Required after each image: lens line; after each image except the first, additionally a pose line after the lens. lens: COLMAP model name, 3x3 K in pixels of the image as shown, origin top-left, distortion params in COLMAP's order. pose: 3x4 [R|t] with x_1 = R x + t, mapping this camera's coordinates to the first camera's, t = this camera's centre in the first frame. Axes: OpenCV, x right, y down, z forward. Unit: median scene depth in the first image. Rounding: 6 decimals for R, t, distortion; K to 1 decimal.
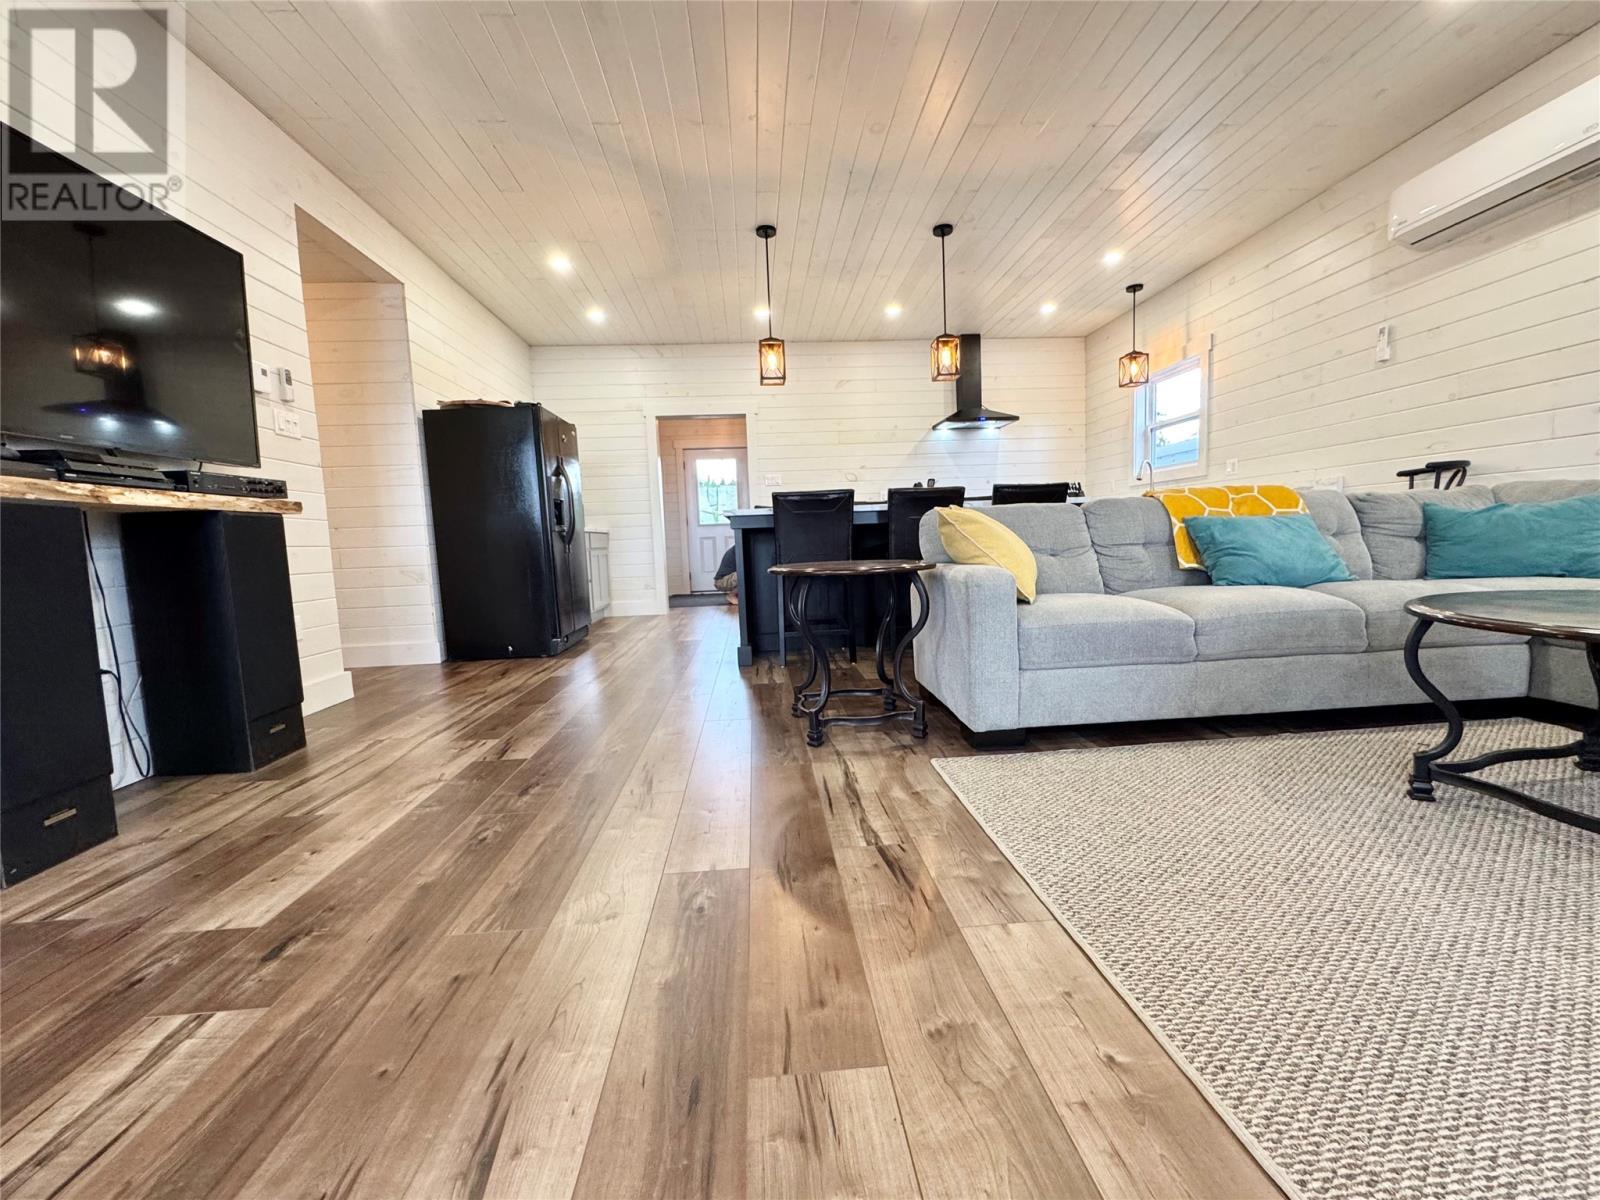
lens RADIAL K [[638.9, 0, 801.3], [0, 638.9, 599.0], [0, 0, 1]] dist [-0.004900, 0.001118]
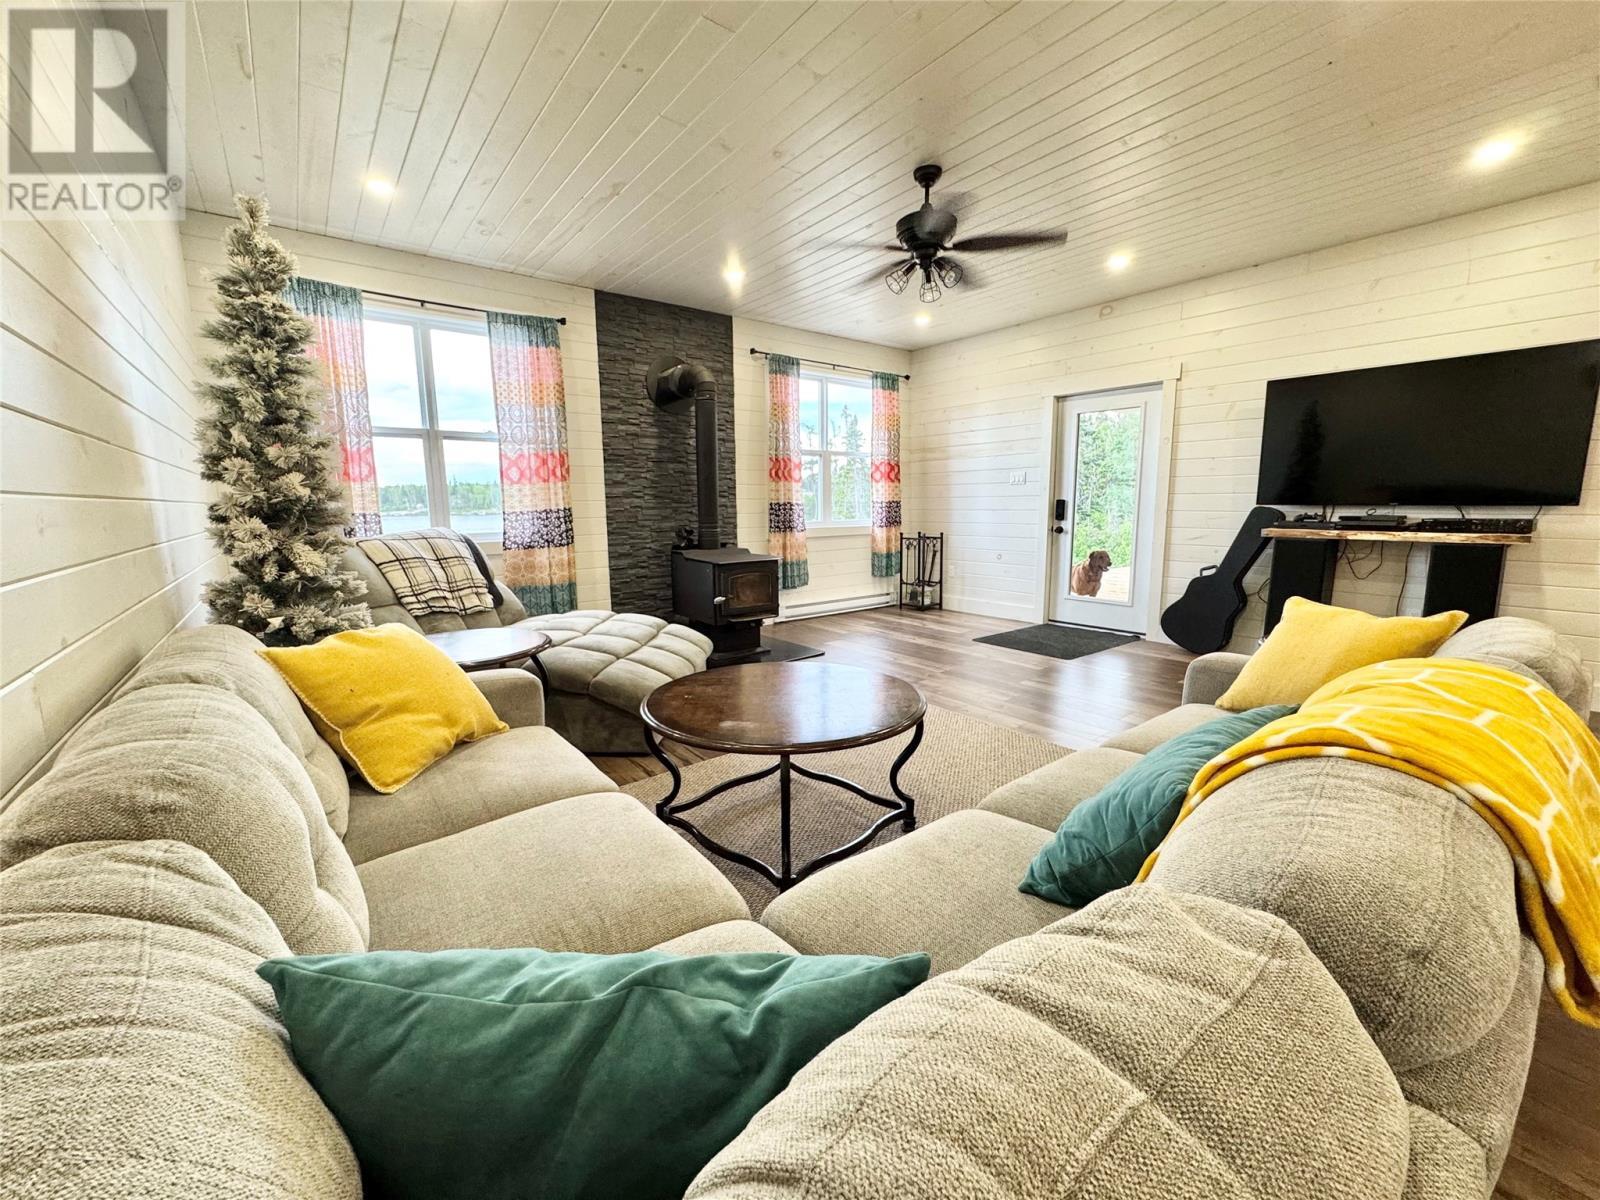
lens RADIAL K [[638.9, 0, 797.5], [0, 638.9, 600.5], [0, 0, 1]] dist [-0.004900, 0.001118]
pose [[-0.828713, 0.130895, -0.544151, 1.158495], [-0.011521, 0.968070, 0.250415, -0.317019], [0.559555, 0.213792, -0.800744, 1.163935]]
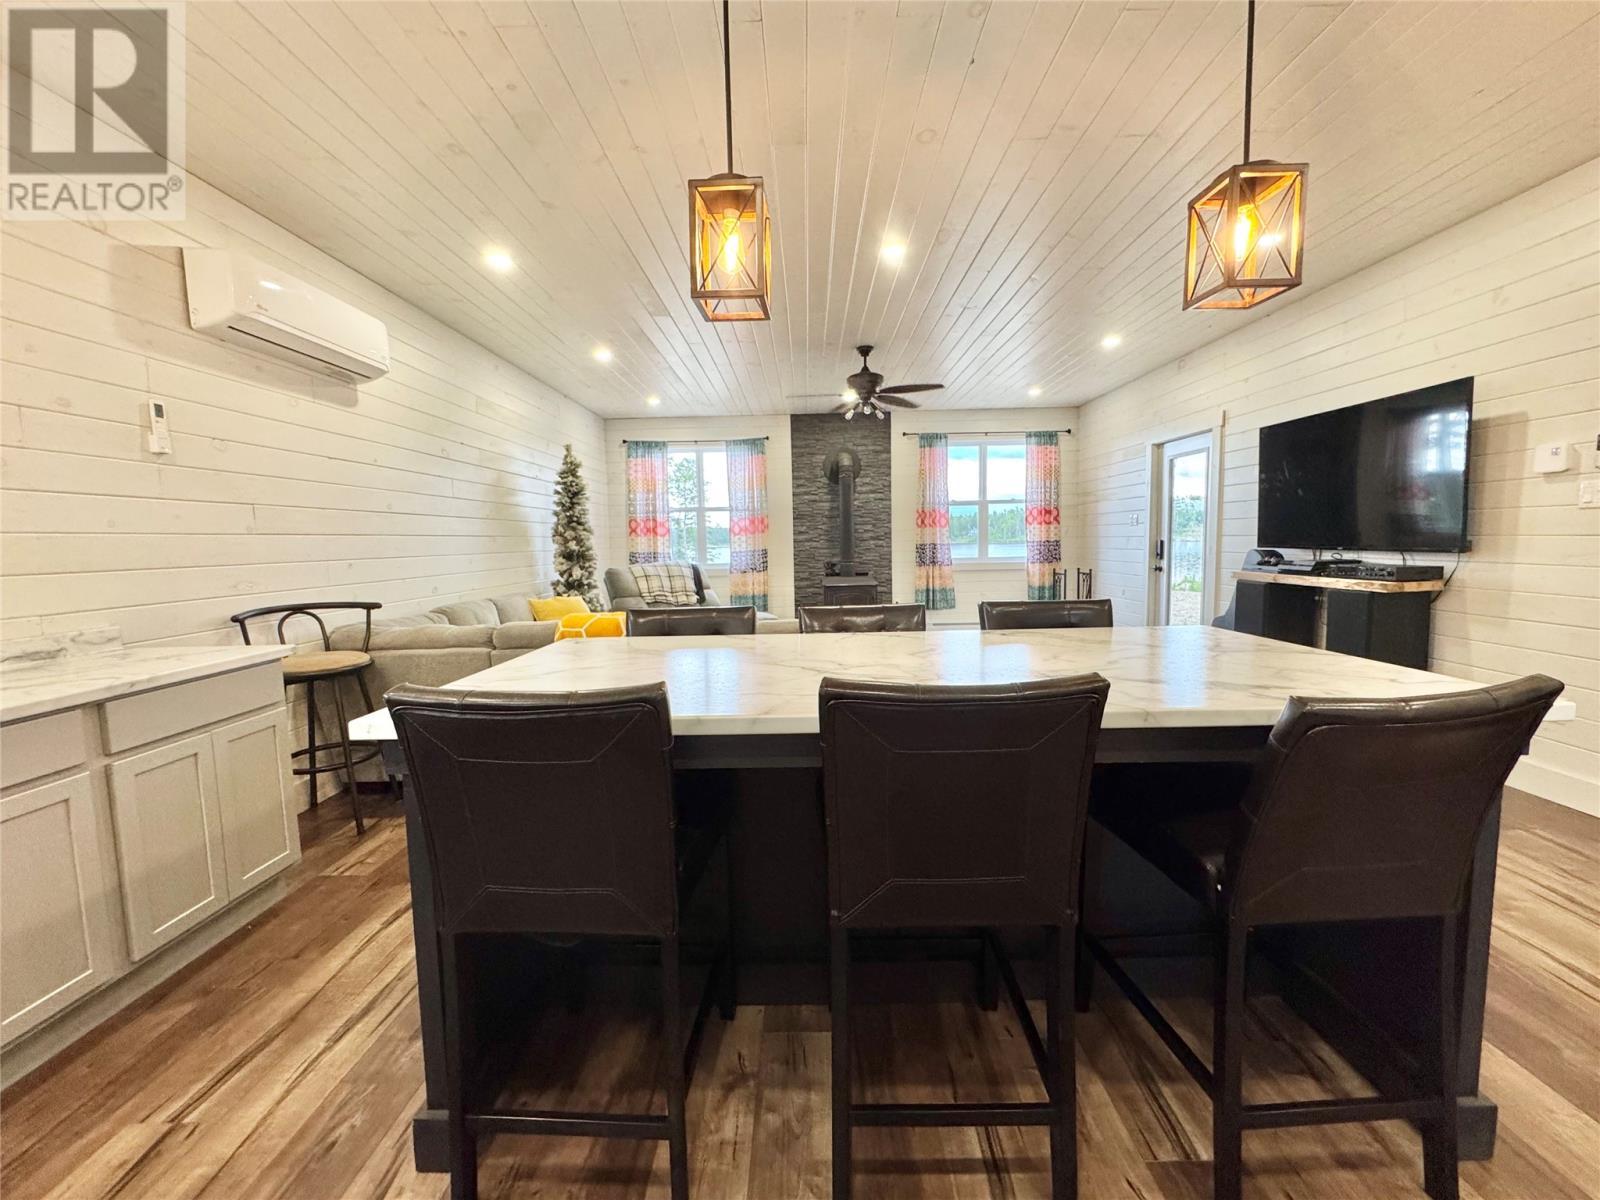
lens RADIAL K [[638.9, 0, 793.9], [0, 638.9, 594.5], [0, 0, 1]] dist [-0.004900, 0.001118]
pose [[-0.994341, 0.053084, 0.092018, 0.281709], [0.068702, 0.982013, 0.175871, -0.415951], [-0.081027, 0.181198, -0.980103, 2.236486]]
